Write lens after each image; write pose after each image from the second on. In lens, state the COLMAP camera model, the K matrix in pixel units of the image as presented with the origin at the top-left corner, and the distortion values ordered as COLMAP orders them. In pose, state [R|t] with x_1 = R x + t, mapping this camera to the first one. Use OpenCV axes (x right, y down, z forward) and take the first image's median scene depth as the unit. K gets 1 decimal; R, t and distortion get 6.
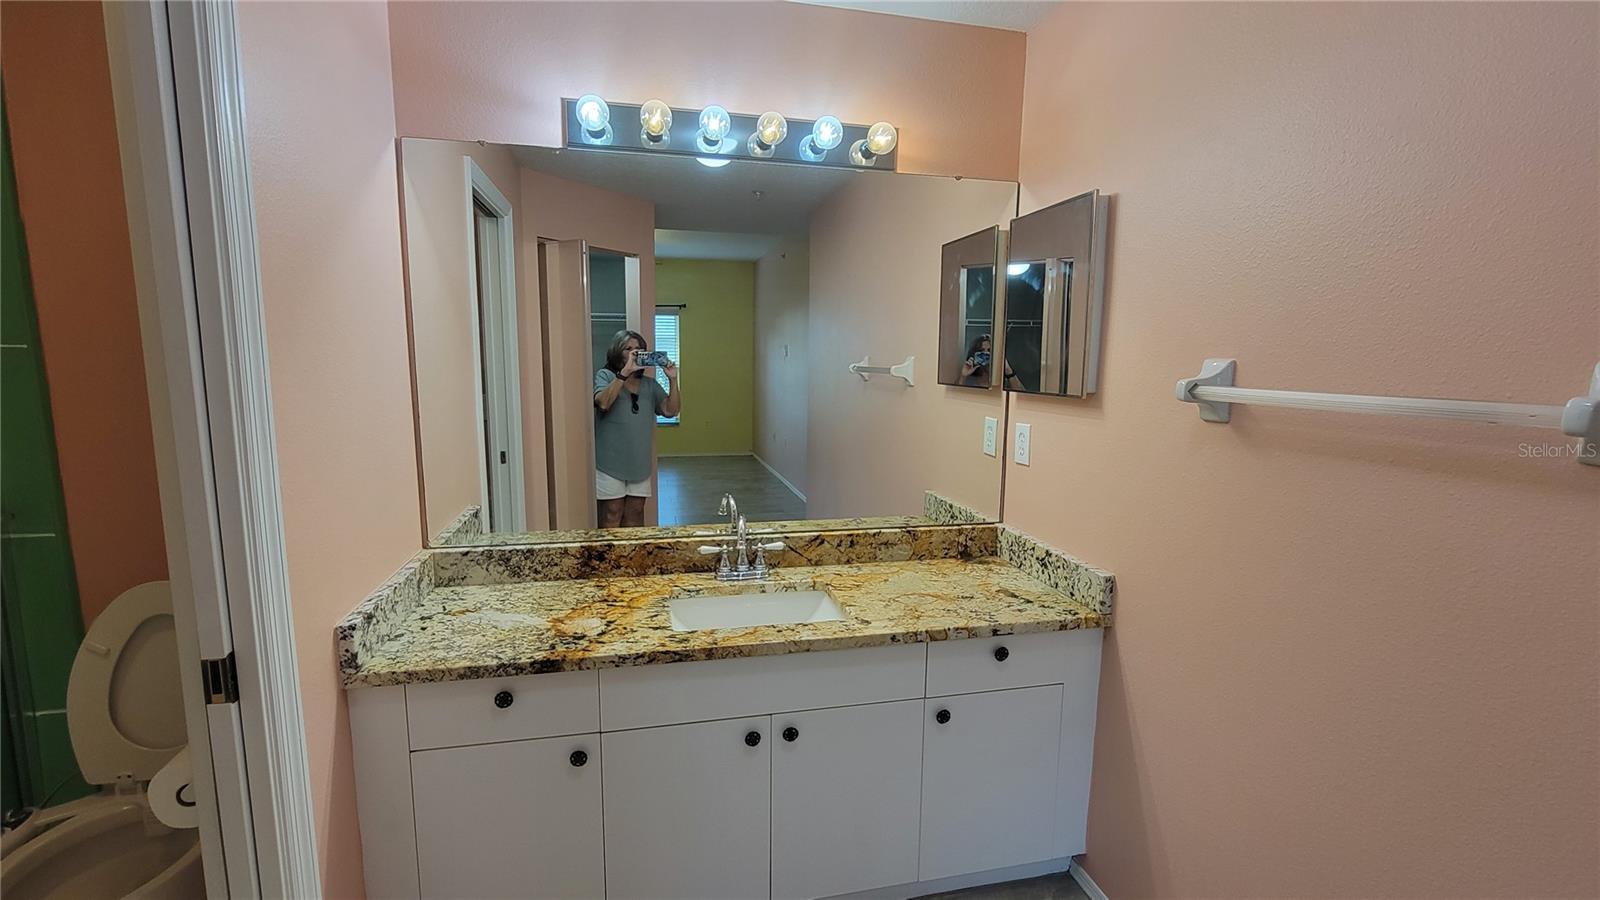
lens RADIAL K [[699.9, 0, 802.0], [0, 699.9, 457.4], [0, 0, 1]] dist [-0.001791, -0.000641]
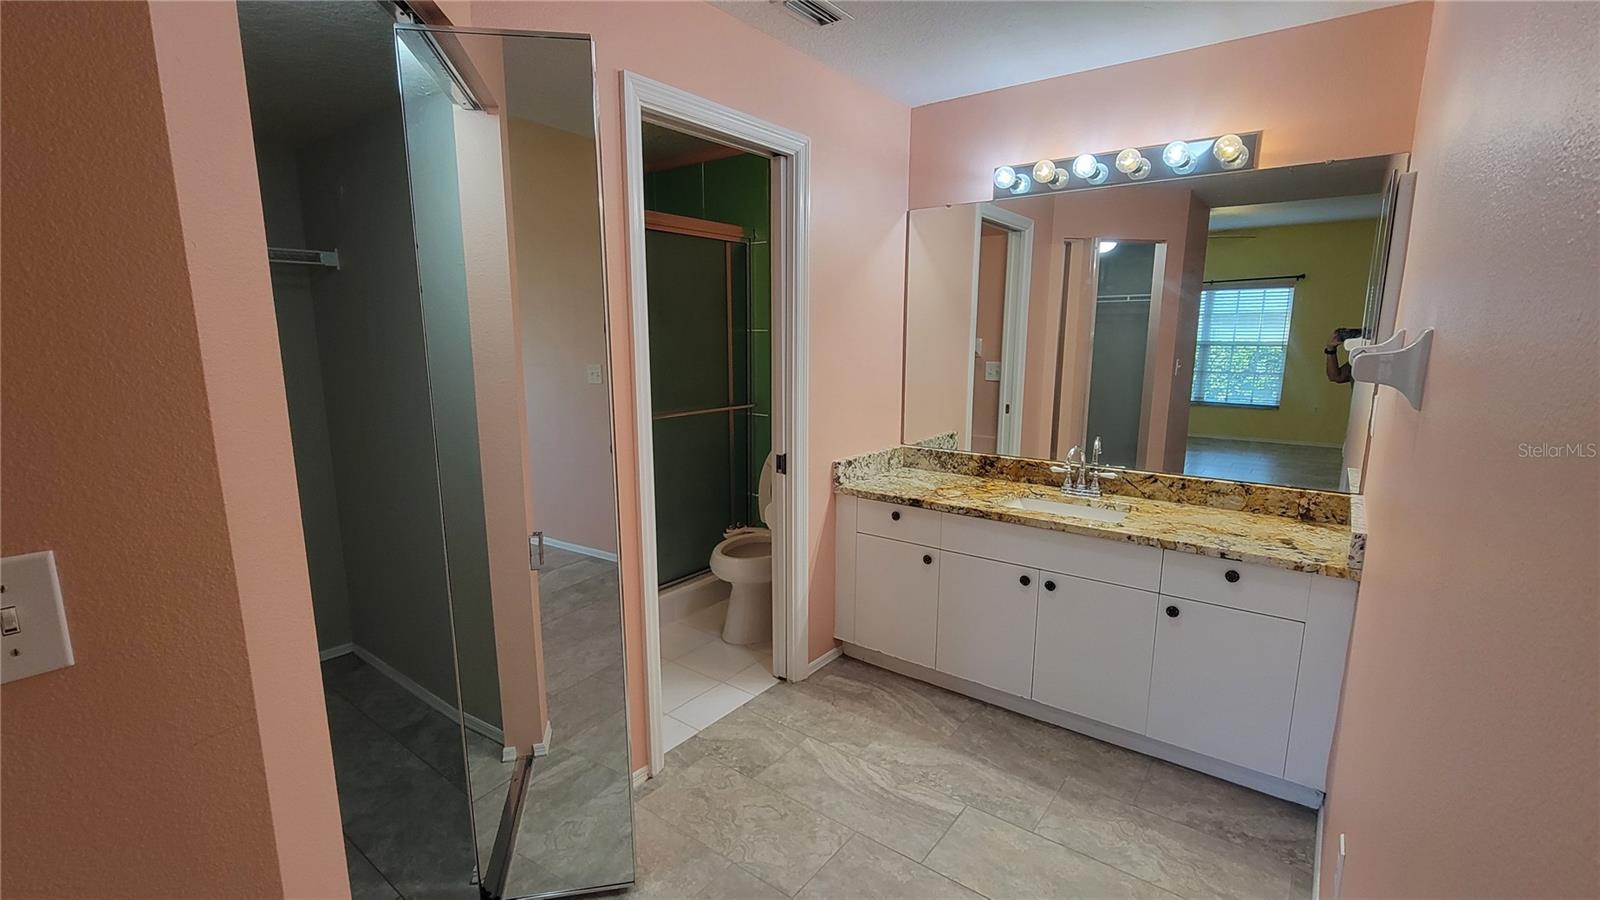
lens RADIAL K [[699.9, 0, 798.5], [0, 699.9, 453.7], [0, 0, 1]] dist [-0.001791, -0.000641]
pose [[0.636751, 0.121306, -0.761468, 0.666057], [-0.102620, 0.992094, 0.072234, 0.056836], [0.764210, 0.032146, 0.644166, -0.340340]]
